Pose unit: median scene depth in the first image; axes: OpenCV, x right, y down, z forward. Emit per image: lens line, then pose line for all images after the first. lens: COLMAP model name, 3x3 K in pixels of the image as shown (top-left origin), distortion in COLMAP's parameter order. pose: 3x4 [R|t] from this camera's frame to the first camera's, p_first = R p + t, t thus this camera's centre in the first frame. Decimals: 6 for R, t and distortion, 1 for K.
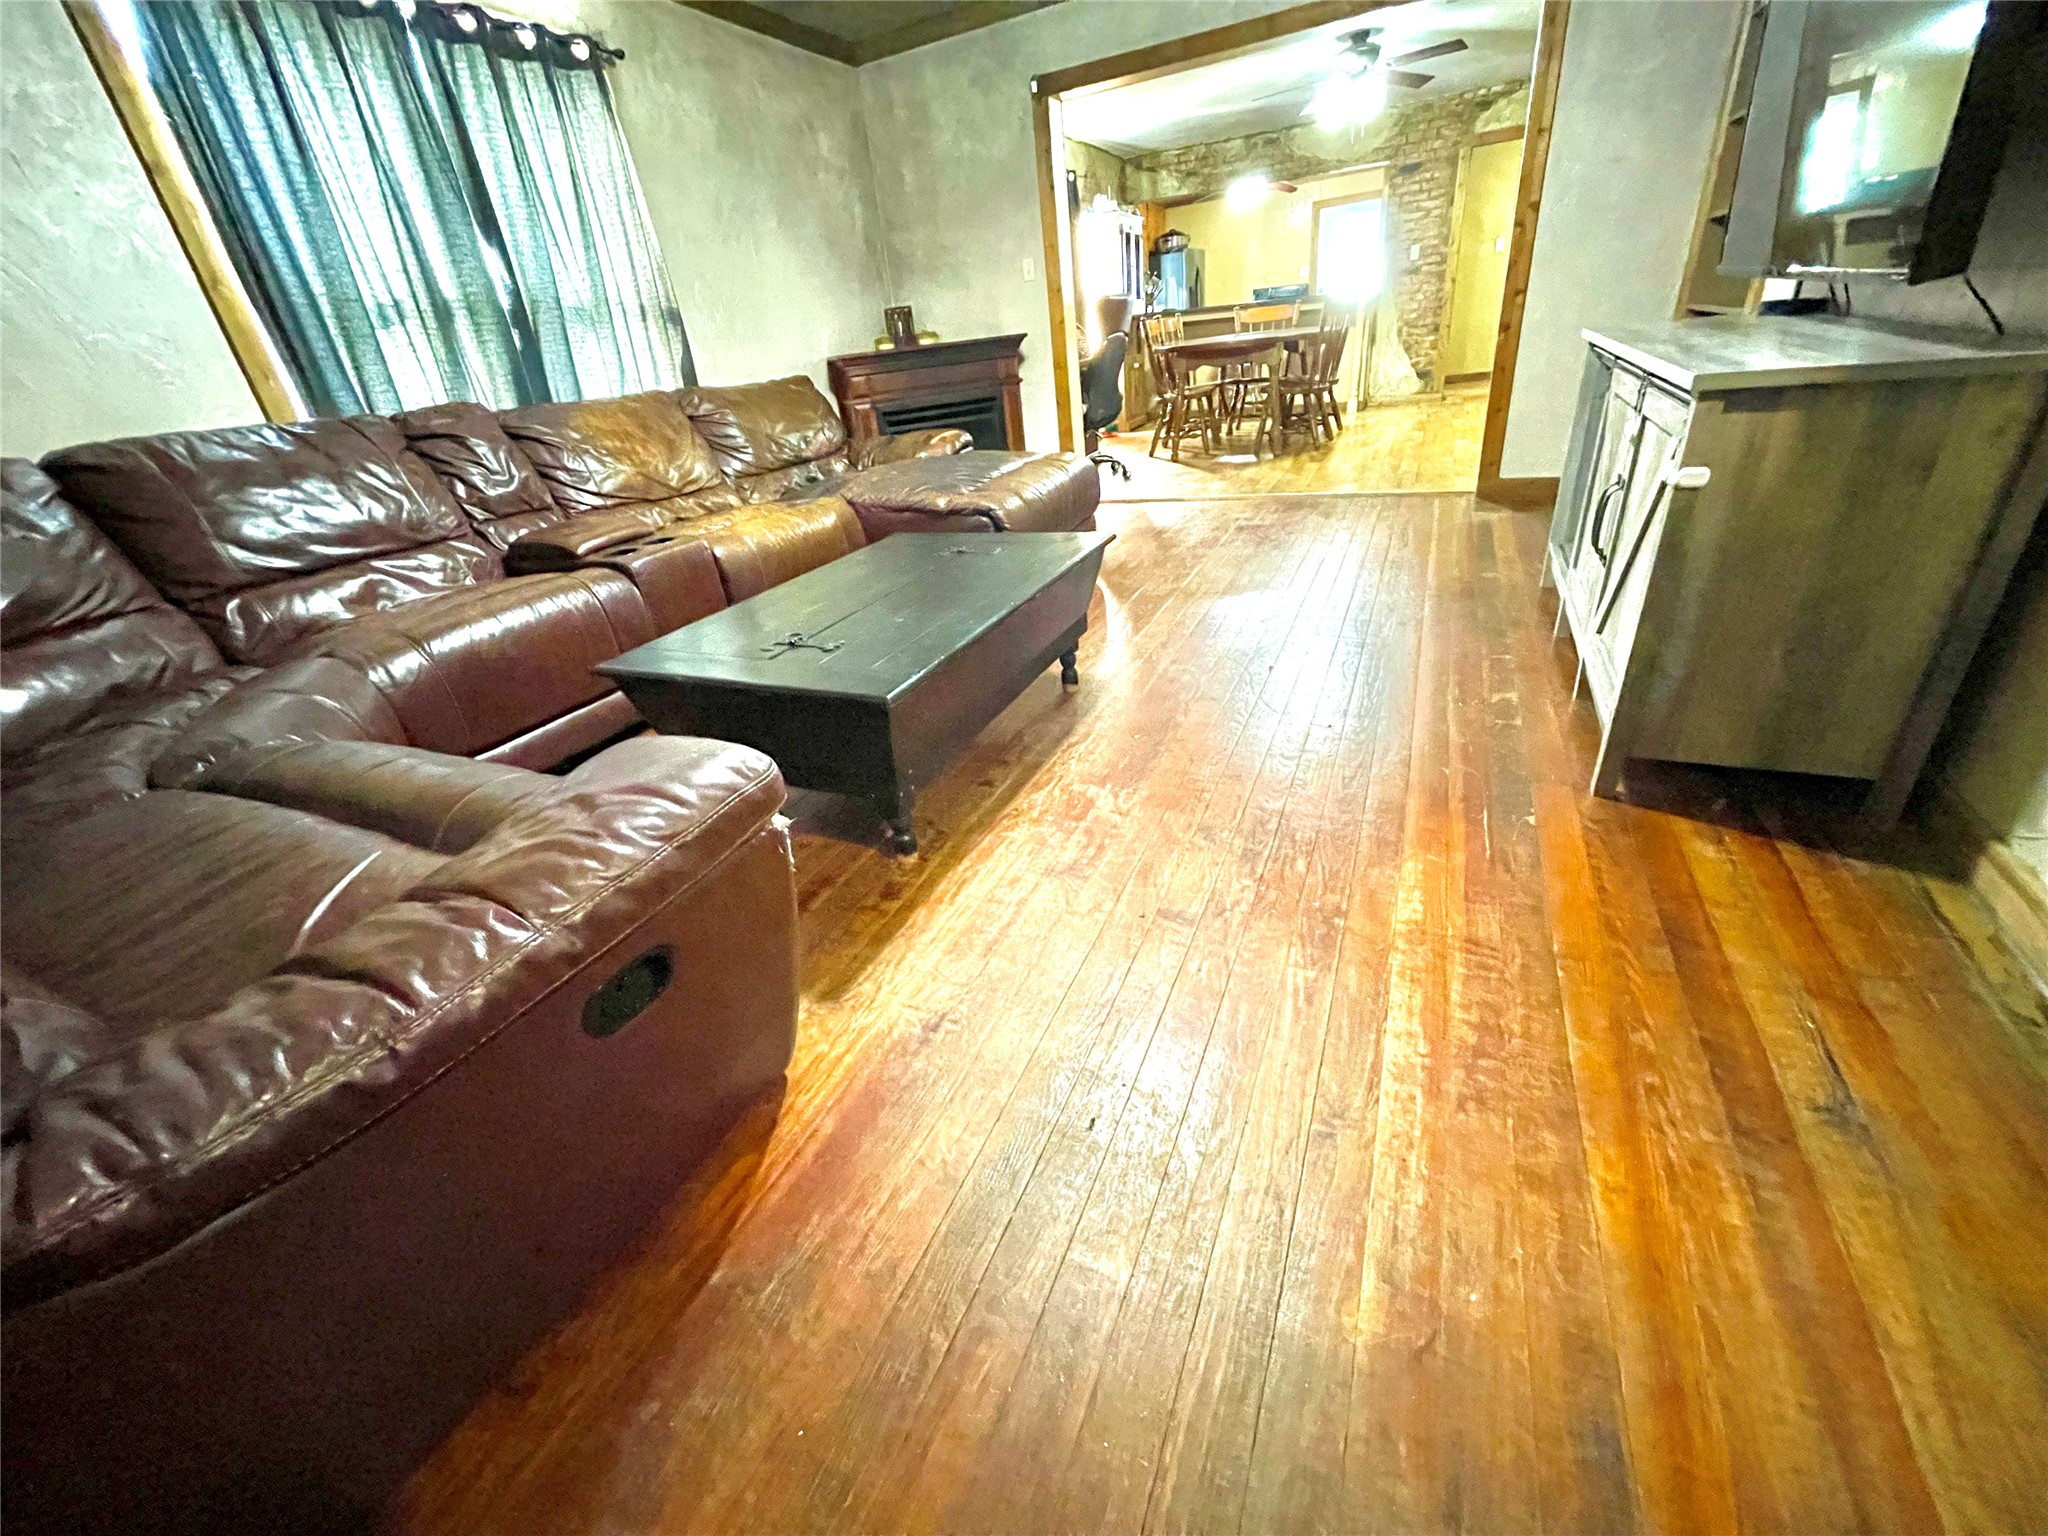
lens RADIAL K [[820.5, 0, 1024.0], [0, 820.5, 768.0], [0, 0, 1]] dist [-0.010452, 0.007810]
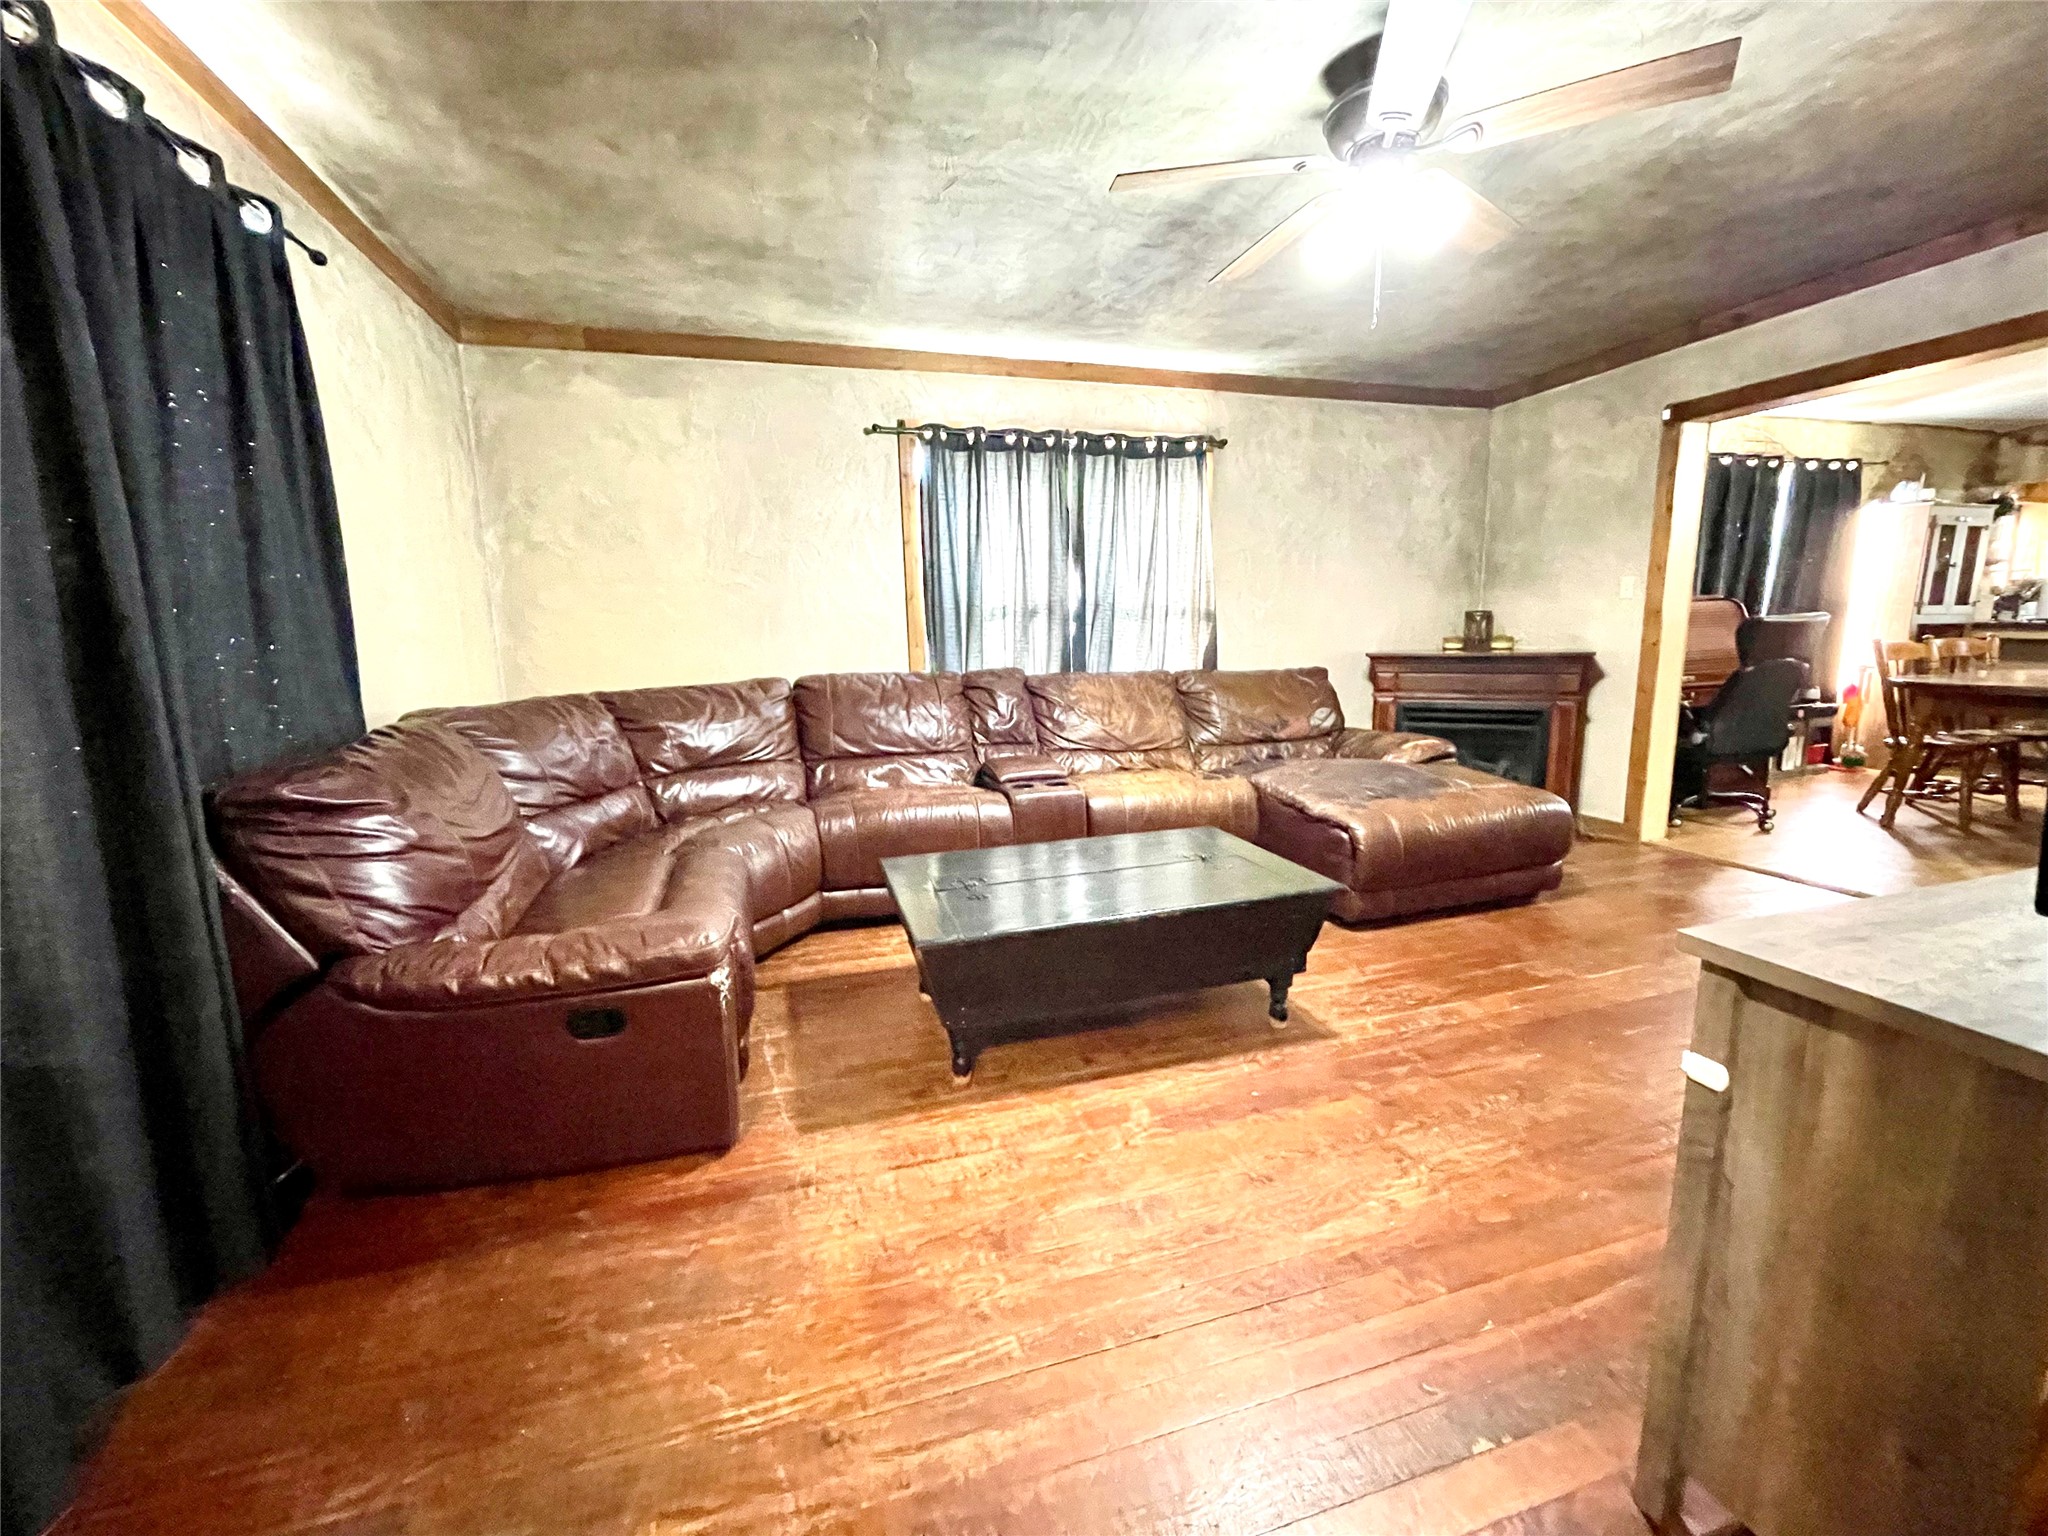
lens RADIAL K [[822.1, 0, 1024.7], [0, 822.1, 780.8], [0, 0, 1]] dist [-0.010774, 0.000092]
pose [[0.653109, 0.223255, -0.723606, 0.400516], [-0.391765, 0.917355, -0.070565, -0.140209], [0.648050, 0.329571, 0.686597, 0.045138]]
